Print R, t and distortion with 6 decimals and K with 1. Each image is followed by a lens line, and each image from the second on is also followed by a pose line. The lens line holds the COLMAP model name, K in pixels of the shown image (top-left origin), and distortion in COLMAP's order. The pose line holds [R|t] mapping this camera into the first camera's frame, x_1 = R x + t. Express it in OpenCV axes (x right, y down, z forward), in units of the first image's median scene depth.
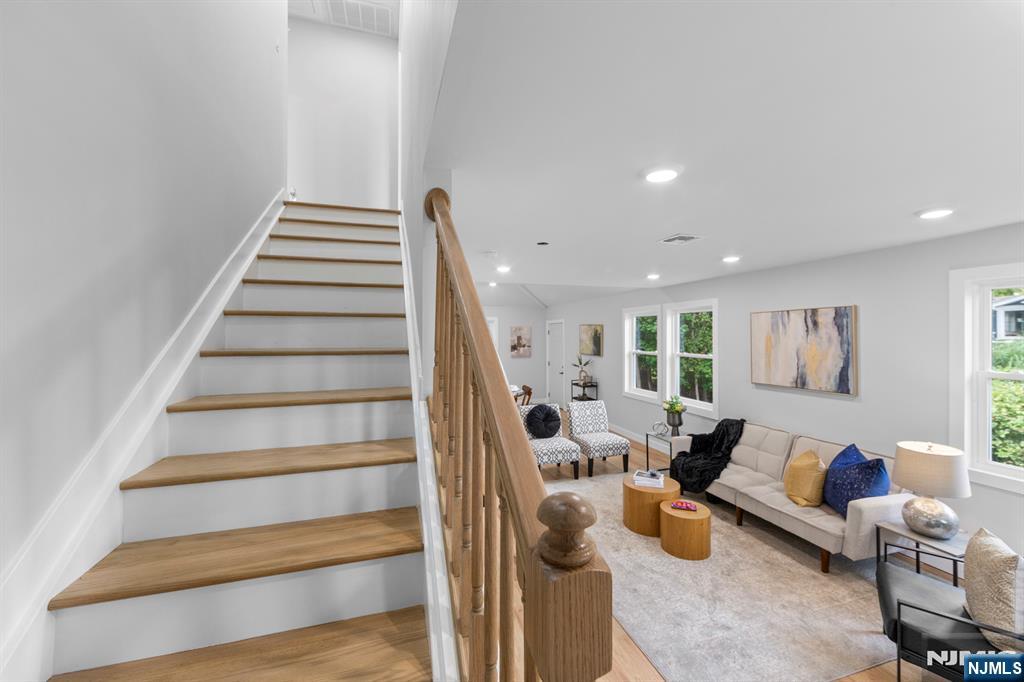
lens RADIAL K [[412.5, 0, 517.5], [0, 412.5, 334.6], [0, 0, 1]] dist [-0.001491, -0.000255]
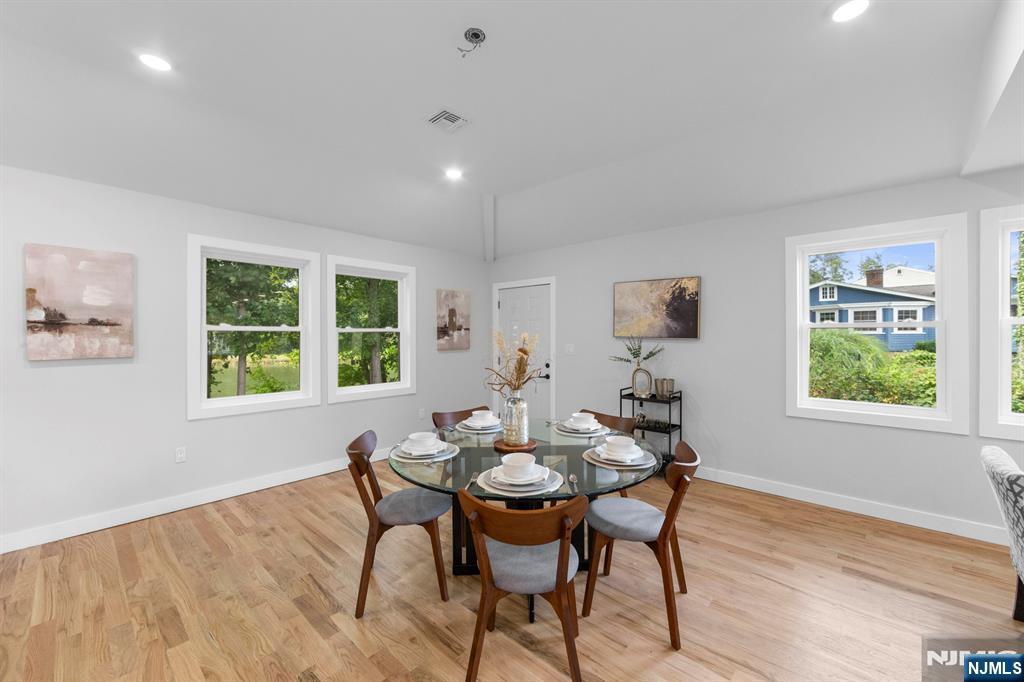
lens RADIAL K [[412.5, 0, 506.3], [0, 412.5, 335.1], [0, 0, 1]] dist [-0.001491, -0.000255]
pose [[0.863046, -0.001429, 0.505124, -0.224637], [0.001654, 0.999999, 0.000002, 0.041680], [-0.505123, 0.000834, 0.863047, 0.596386]]
